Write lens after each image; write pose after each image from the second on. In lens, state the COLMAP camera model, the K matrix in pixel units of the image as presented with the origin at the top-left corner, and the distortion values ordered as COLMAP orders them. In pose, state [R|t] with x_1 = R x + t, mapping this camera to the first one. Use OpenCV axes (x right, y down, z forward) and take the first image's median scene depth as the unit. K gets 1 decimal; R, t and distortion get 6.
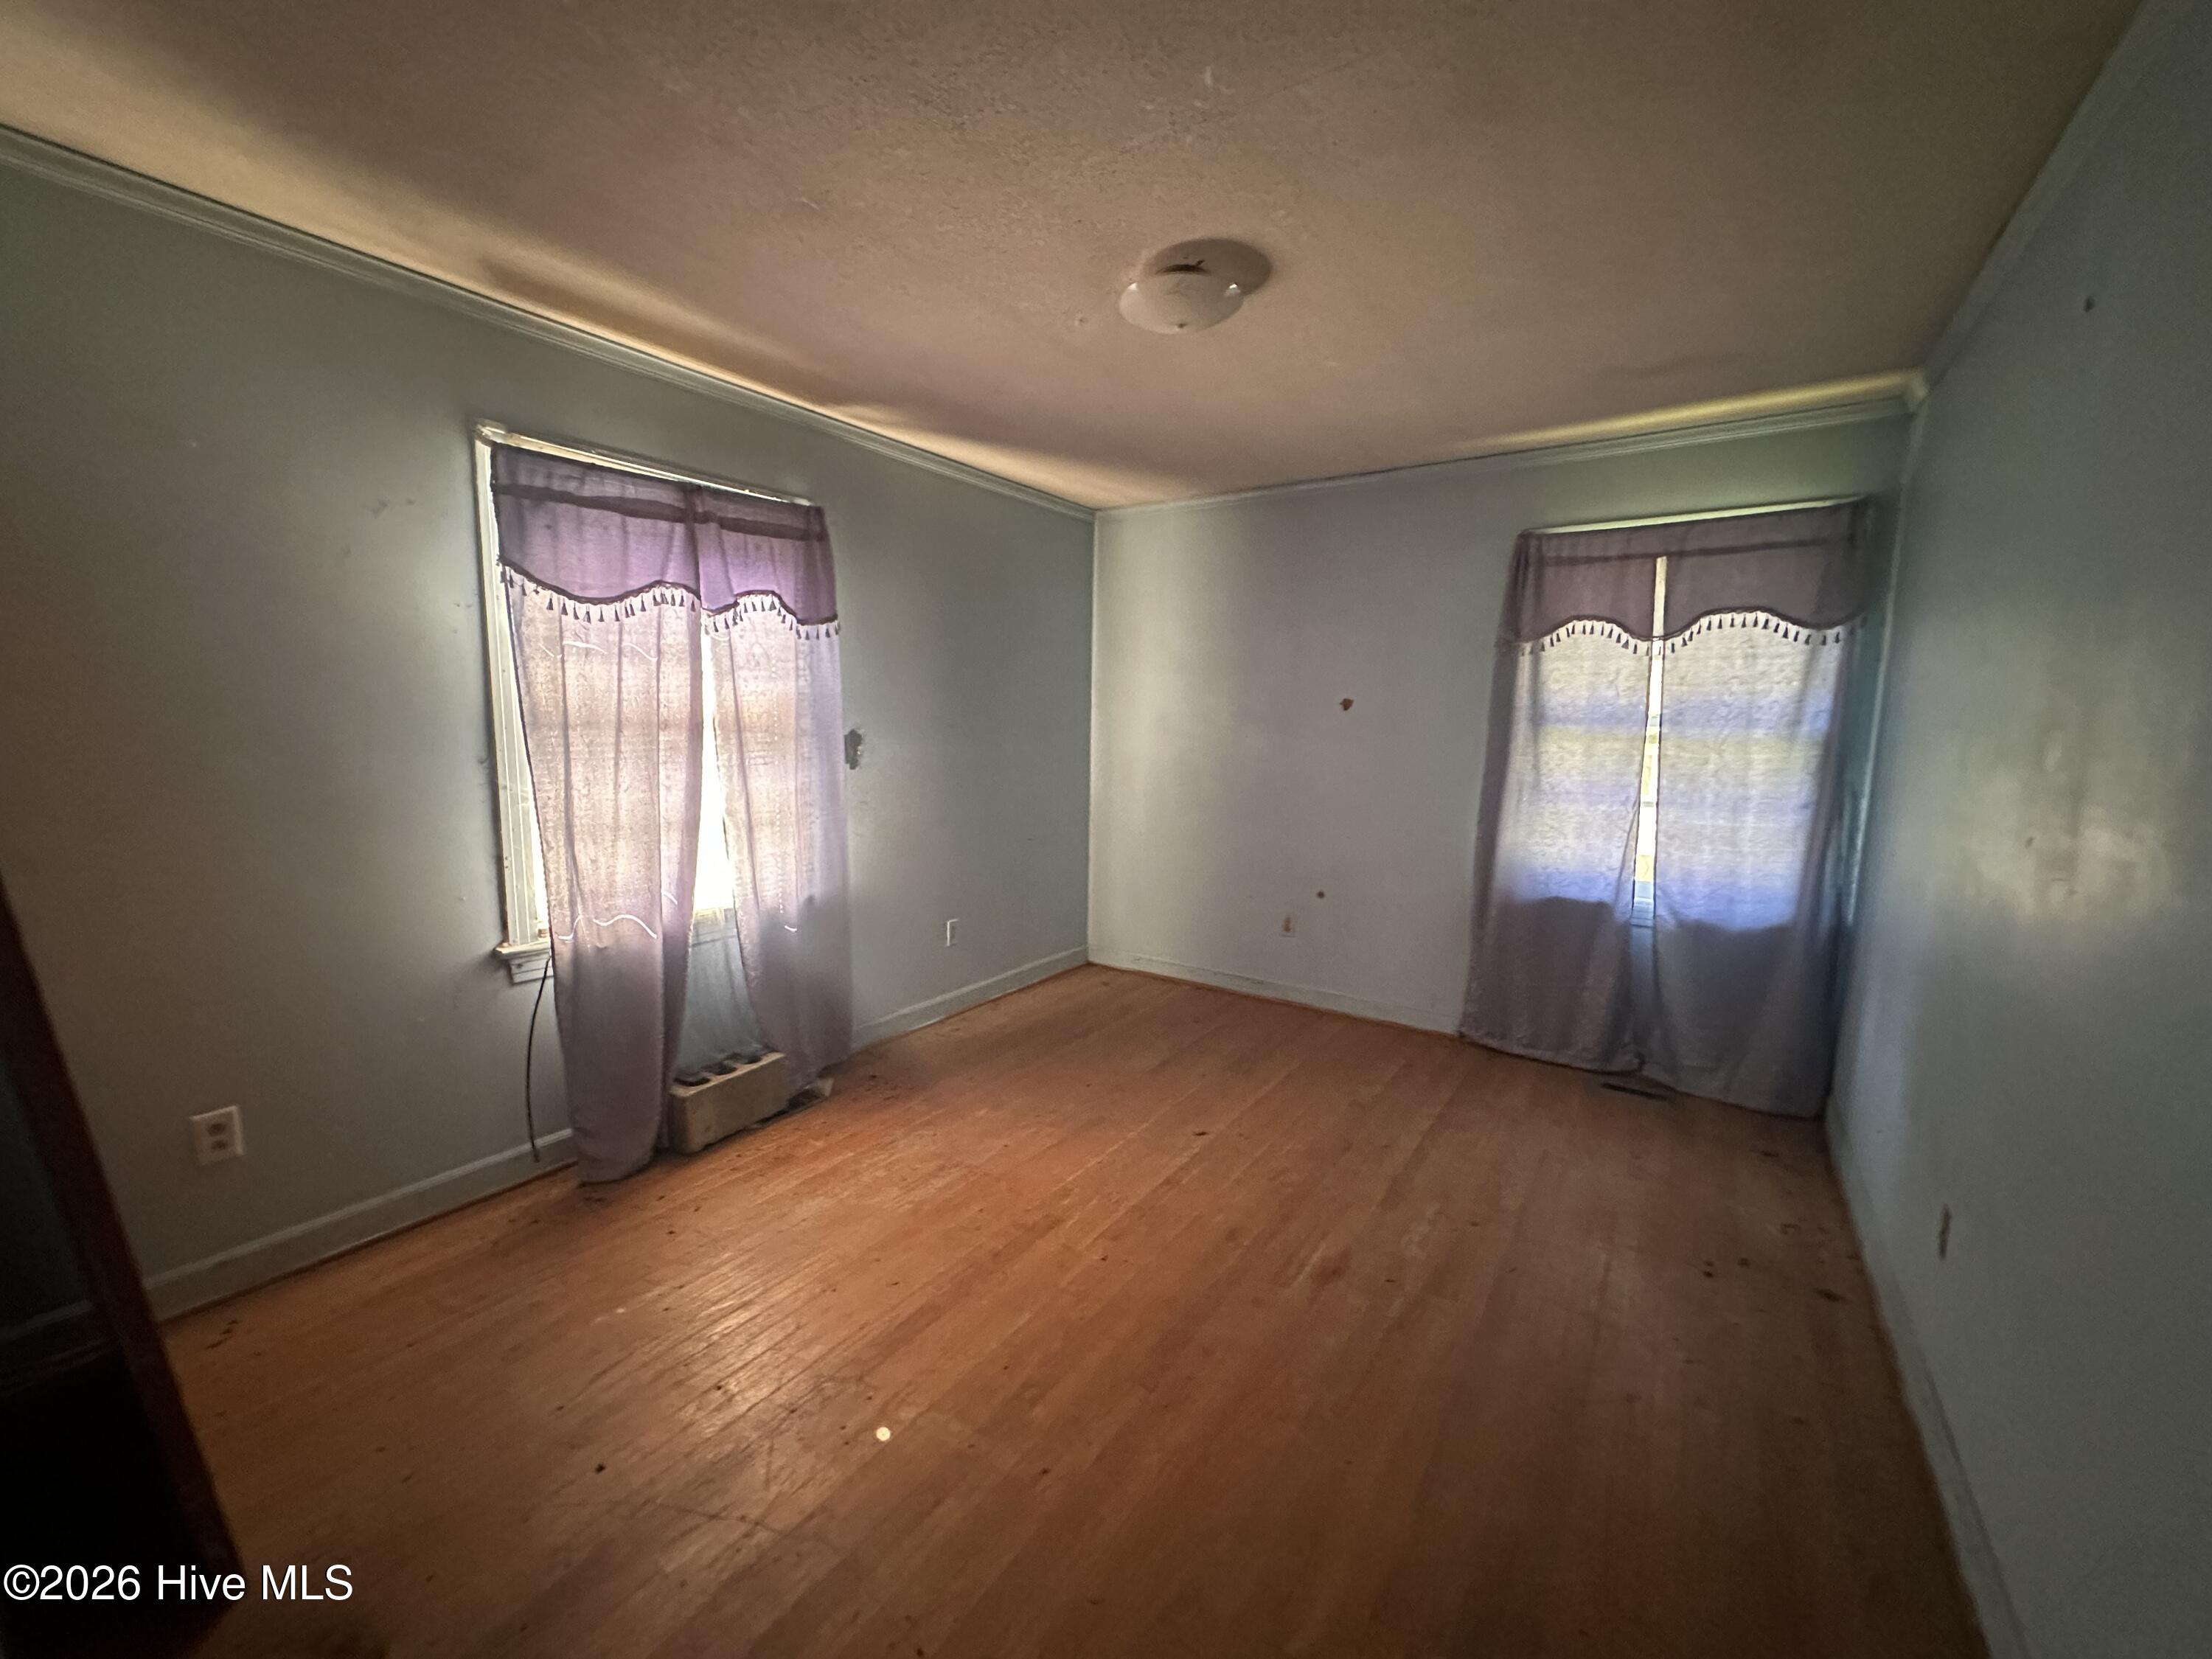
lens RADIAL K [[883.2, 0, 1106.0], [0, 883.2, 829.5], [0, 0, 1]] dist [0.013262, -0.000049]
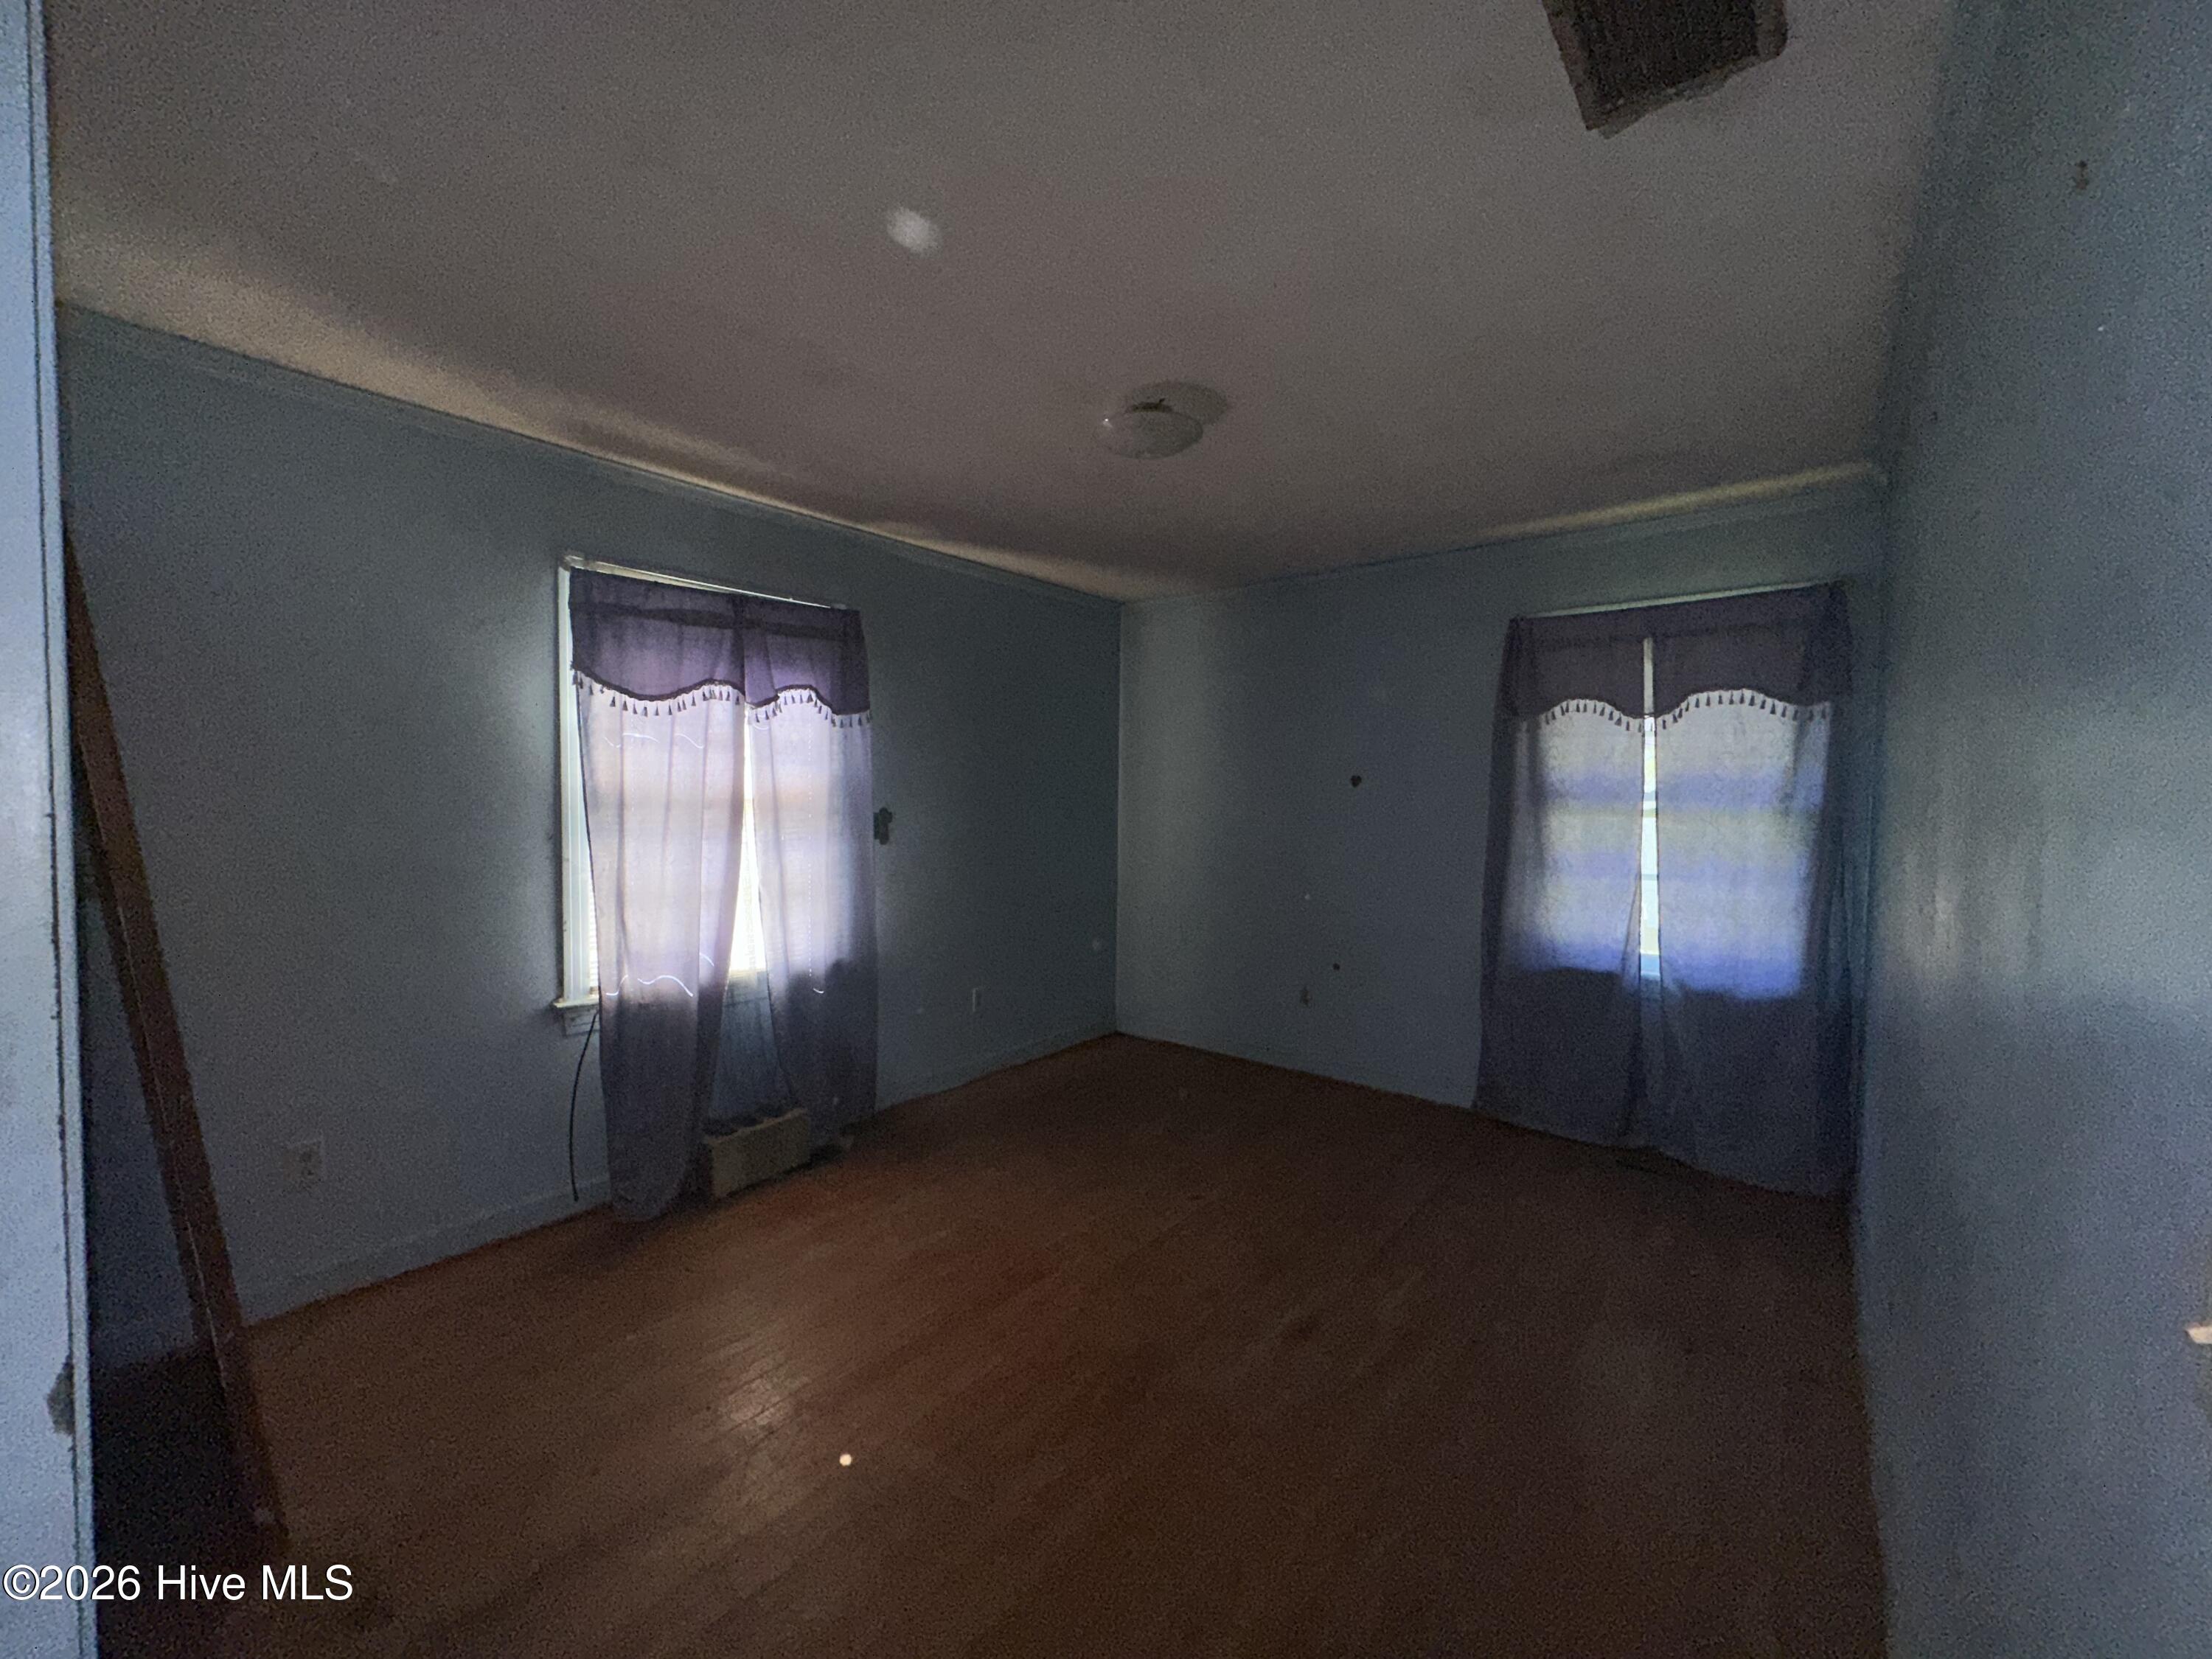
lens RADIAL K [[883.2, 0, 1106.0], [0, 883.2, 829.5], [0, 0, 1]] dist [0.013262, -0.000049]
pose [[0.996735, -0.003723, -0.080653, 0.086301], [-0.003308, 0.996214, -0.086873, 0.008267], [0.080671, 0.086856, 0.992949, -0.065020]]
